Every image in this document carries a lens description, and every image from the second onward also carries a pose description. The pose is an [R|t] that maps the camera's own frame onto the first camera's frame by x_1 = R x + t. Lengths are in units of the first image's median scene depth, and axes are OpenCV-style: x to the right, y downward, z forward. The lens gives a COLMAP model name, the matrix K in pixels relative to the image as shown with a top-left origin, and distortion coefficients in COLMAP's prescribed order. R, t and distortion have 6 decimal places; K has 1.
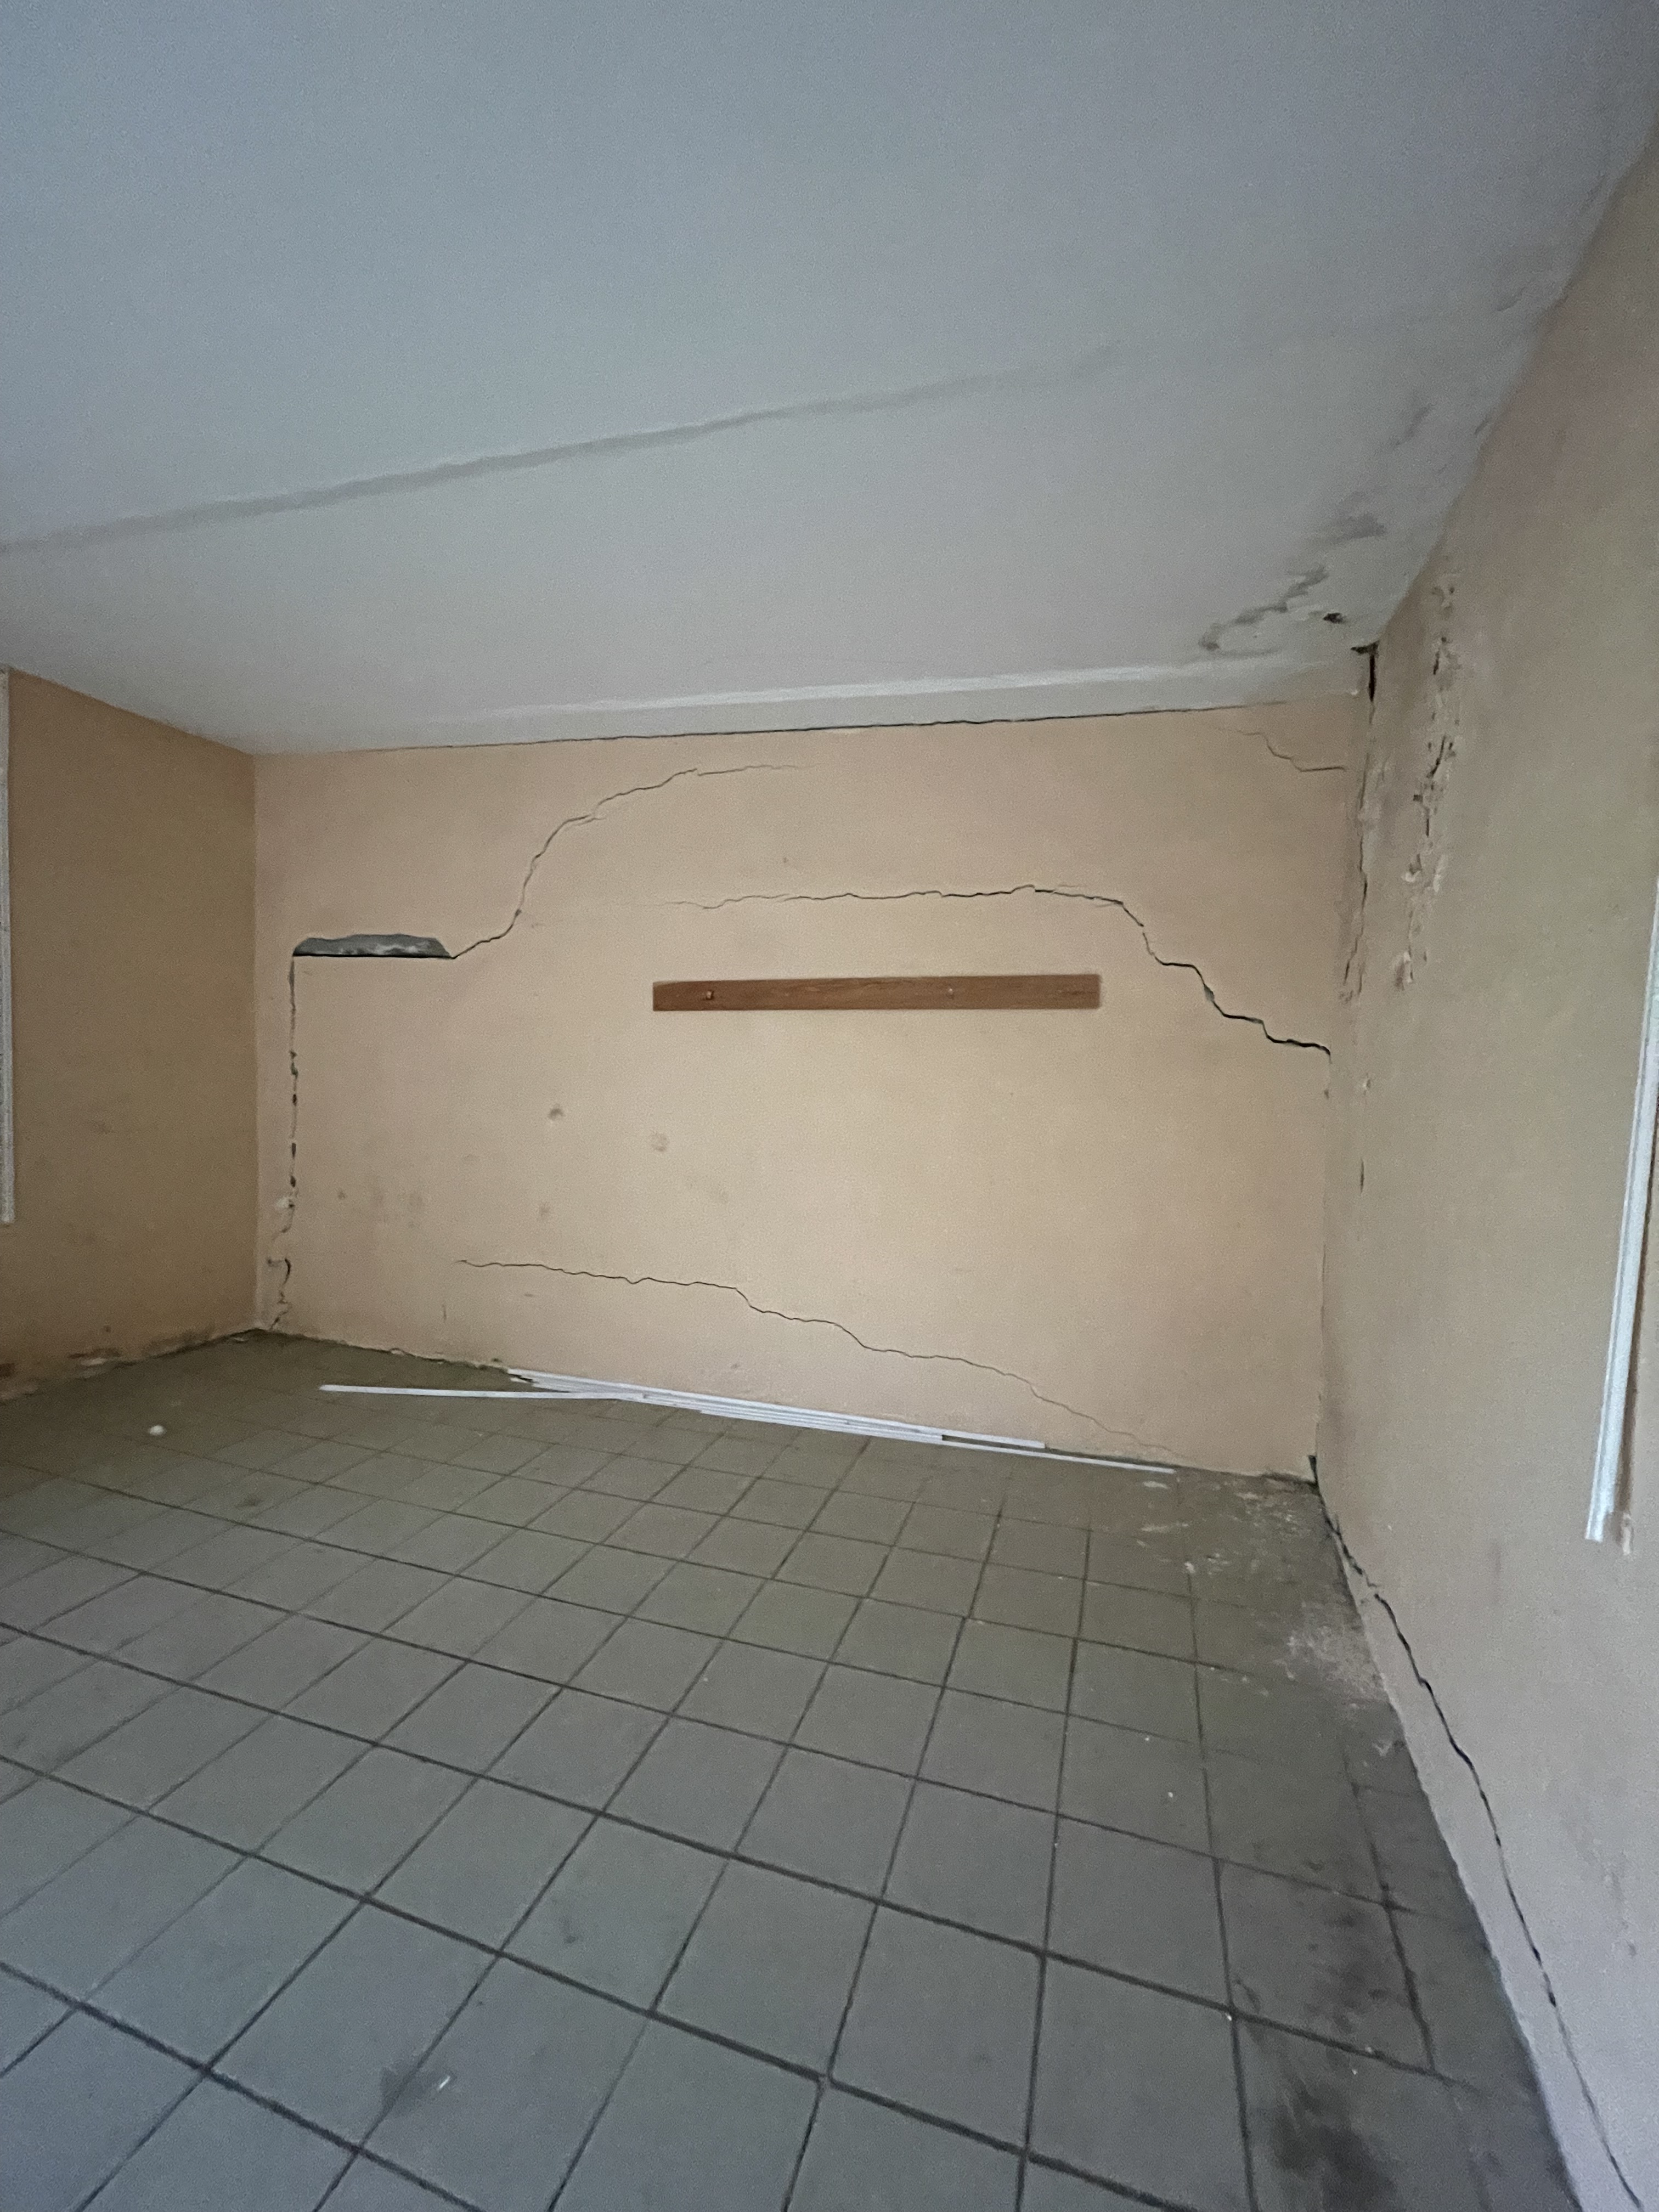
lens RADIAL K [[881.2, 0, 837.4], [0, 881.2, 1106.1], [0, 0, 1]] dist [-0.005504, 0.001455]
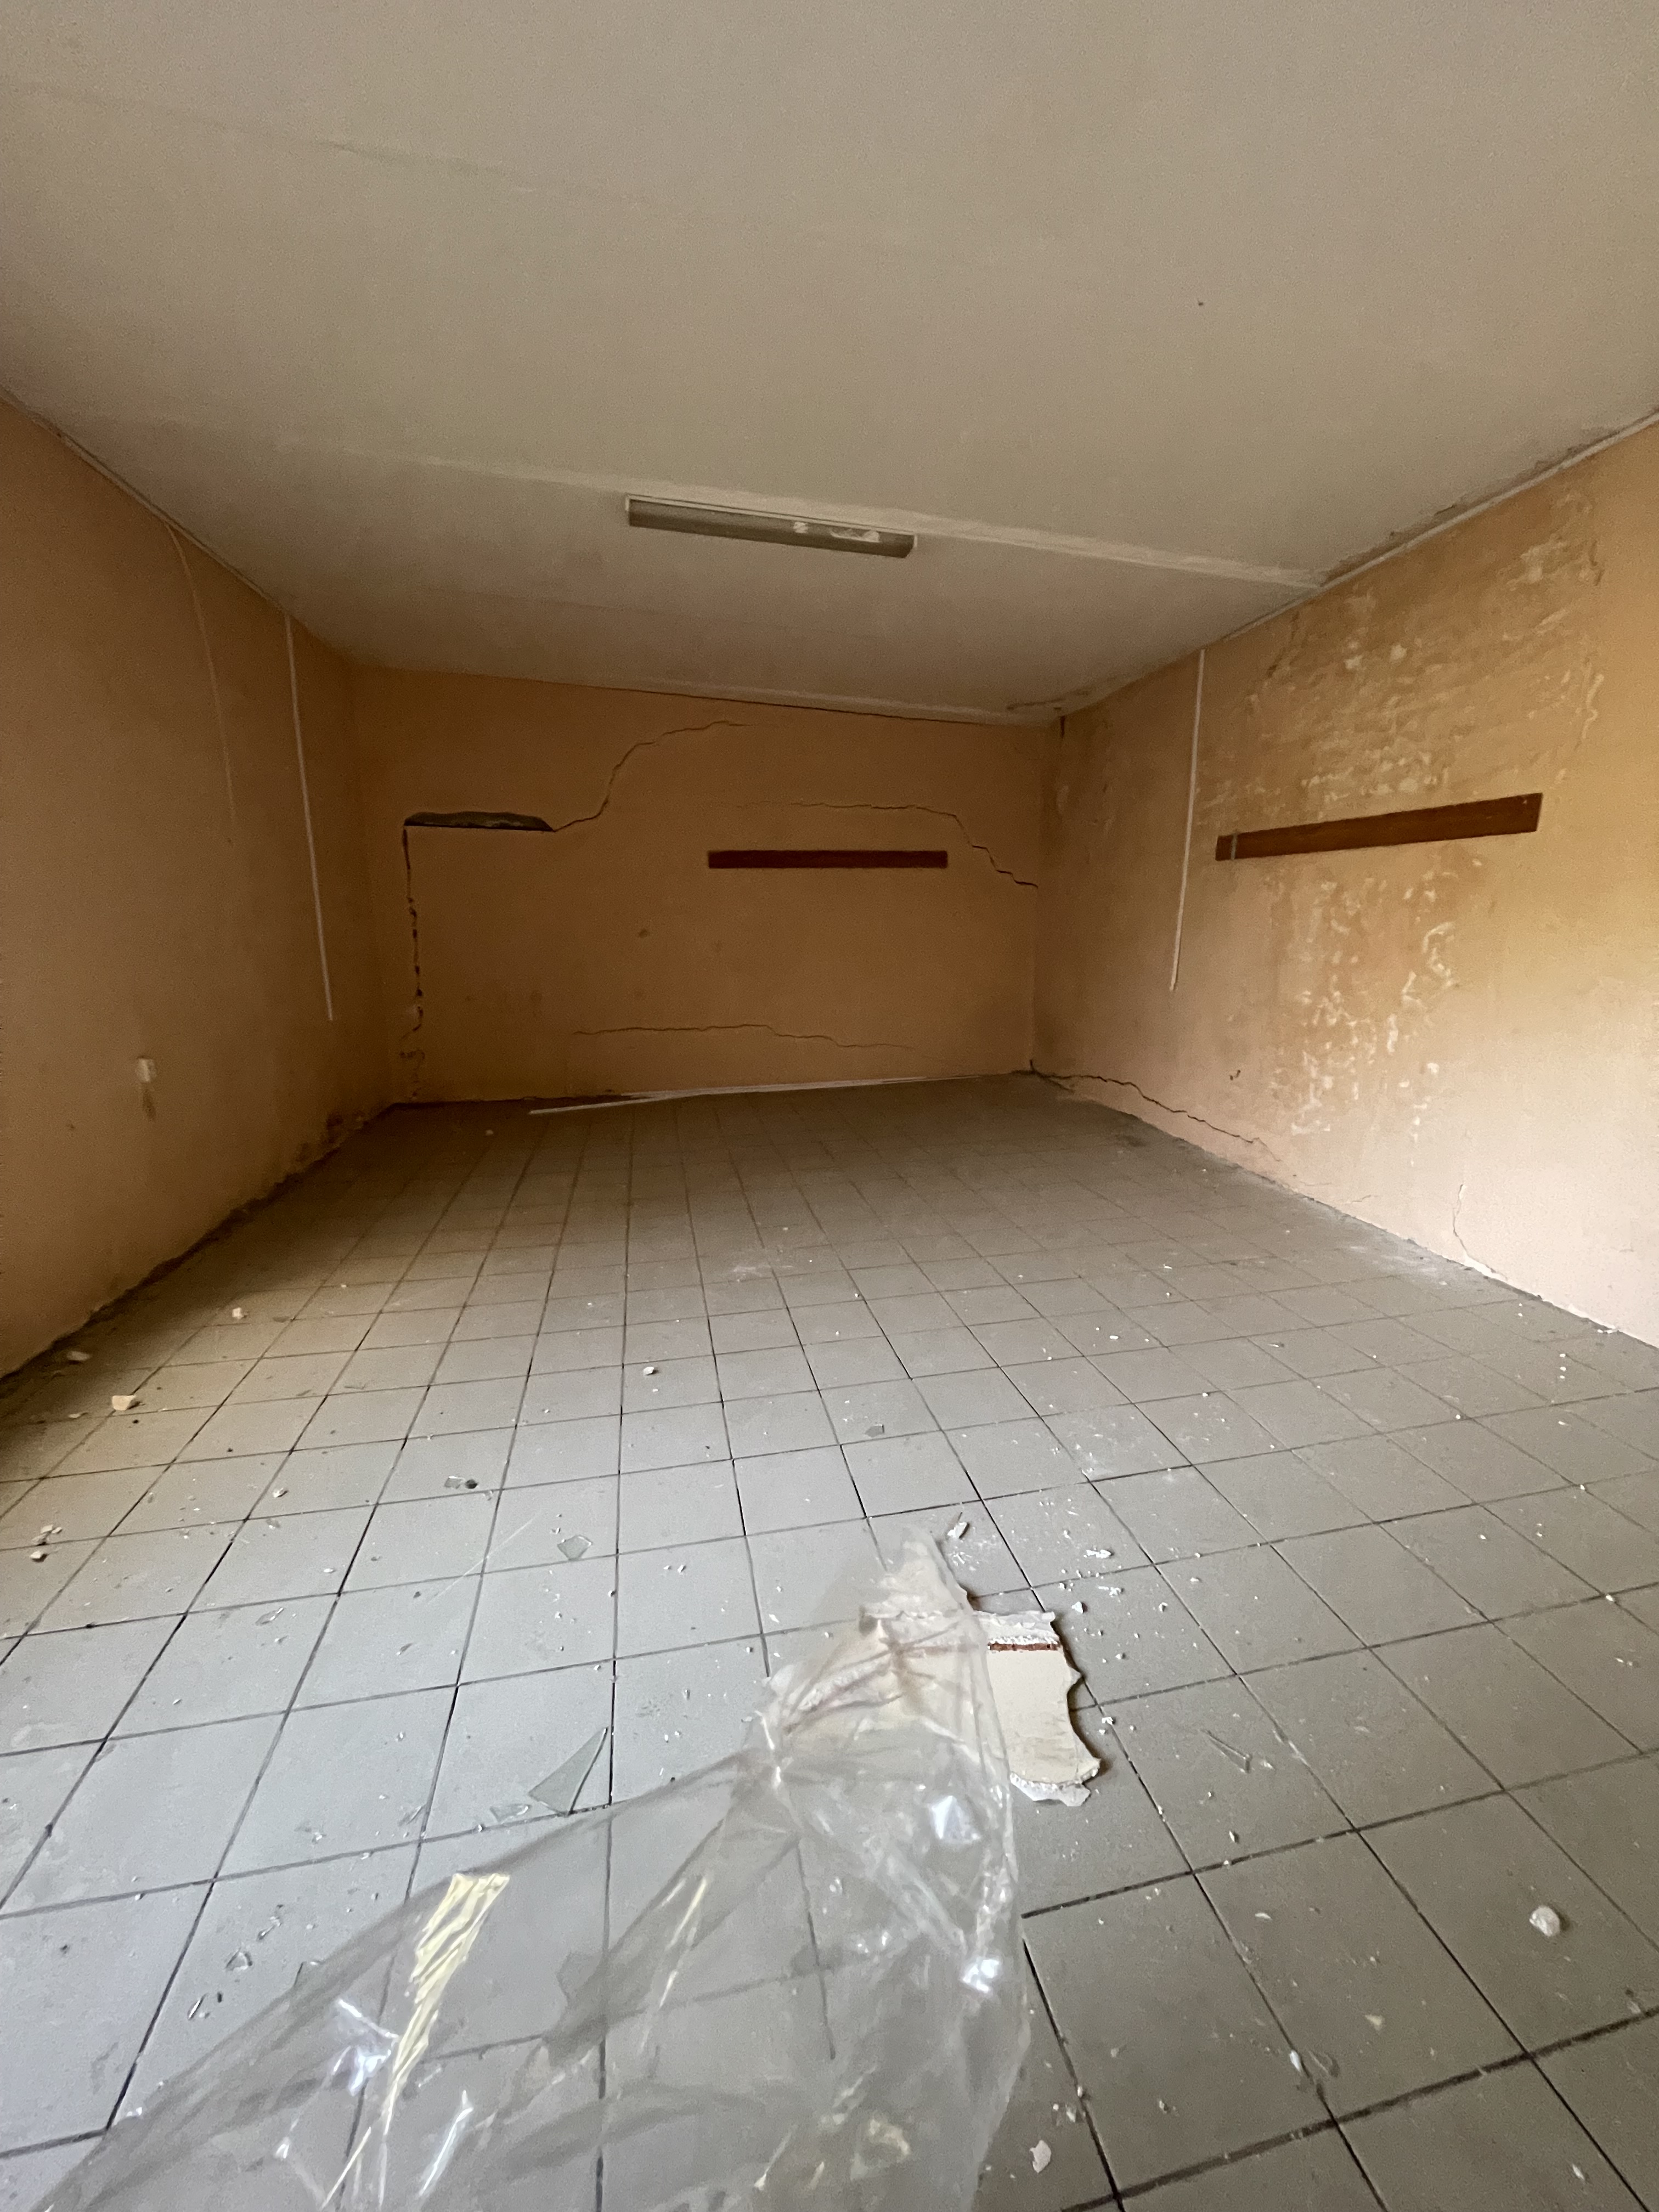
lens RADIAL K [[881.2, 0, 833.9], [0, 881.2, 1108.2], [0, 0, 1]] dist [-0.005504, 0.001455]
pose [[0.860445, -0.134759, 0.491400, -0.822071], [0.047904, 0.981516, 0.185286, 0.040081], [-0.507287, -0.135889, 0.850996, -0.580544]]
